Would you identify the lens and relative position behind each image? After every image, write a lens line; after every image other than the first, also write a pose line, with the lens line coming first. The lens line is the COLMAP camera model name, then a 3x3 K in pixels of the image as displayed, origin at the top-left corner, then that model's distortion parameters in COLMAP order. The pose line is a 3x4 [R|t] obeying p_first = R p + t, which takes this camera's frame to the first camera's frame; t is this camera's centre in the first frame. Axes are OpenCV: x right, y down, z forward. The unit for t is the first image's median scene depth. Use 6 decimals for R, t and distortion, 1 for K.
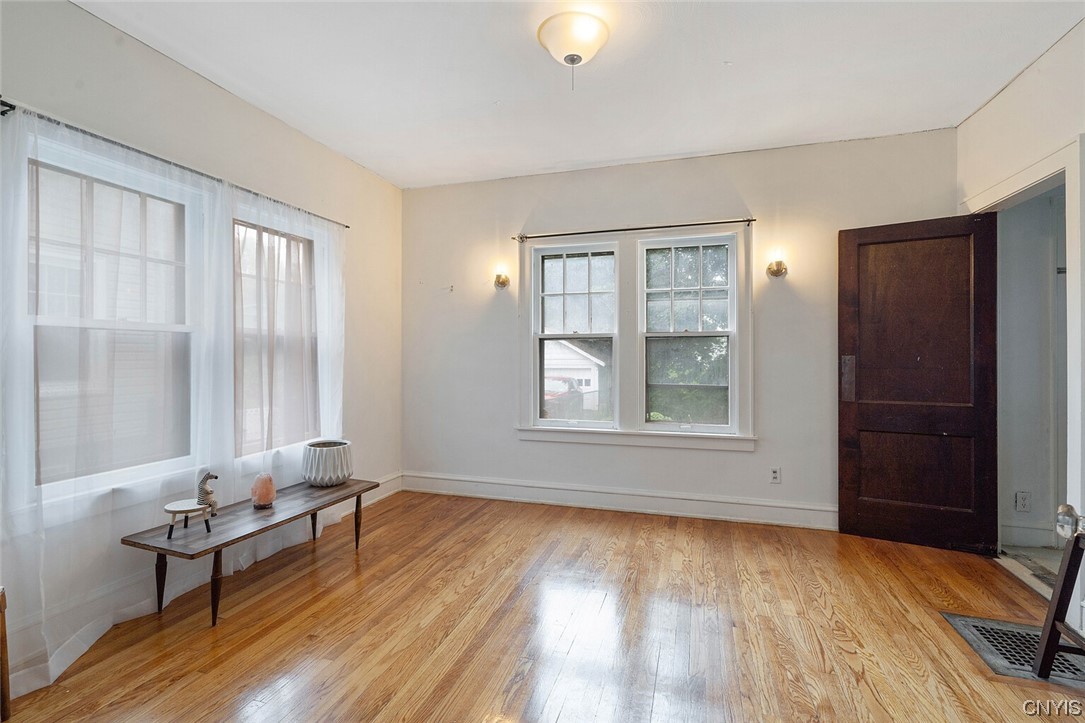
lens RADIAL K [[495.7, 0, 537.5], [0, 495.7, 355.3], [0, 0, 1]] dist [-0.004232, 0.000965]
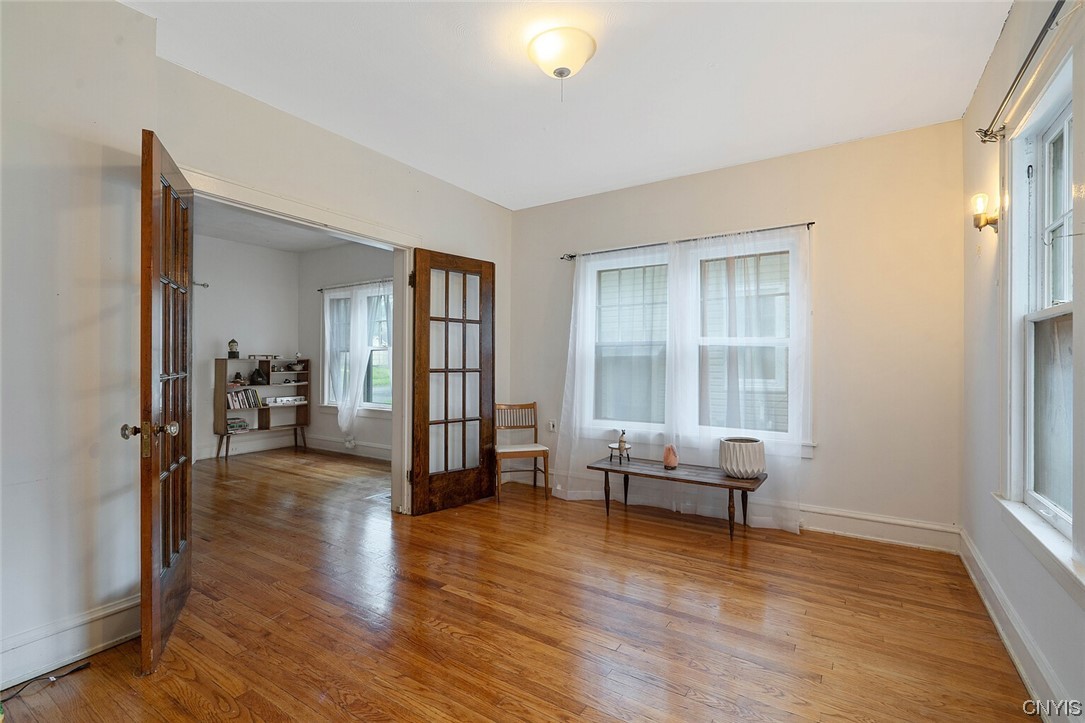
lens RADIAL K [[495.7, 0, 546.9], [0, 495.7, 359.4], [0, 0, 1]] dist [-0.004232, 0.000965]
pose [[-0.255478, -0.006217, -0.966795, 0.714786], [-0.002088, 0.999981, -0.005878, 0.006538], [0.966813, 0.000517, -0.255486, 0.821076]]
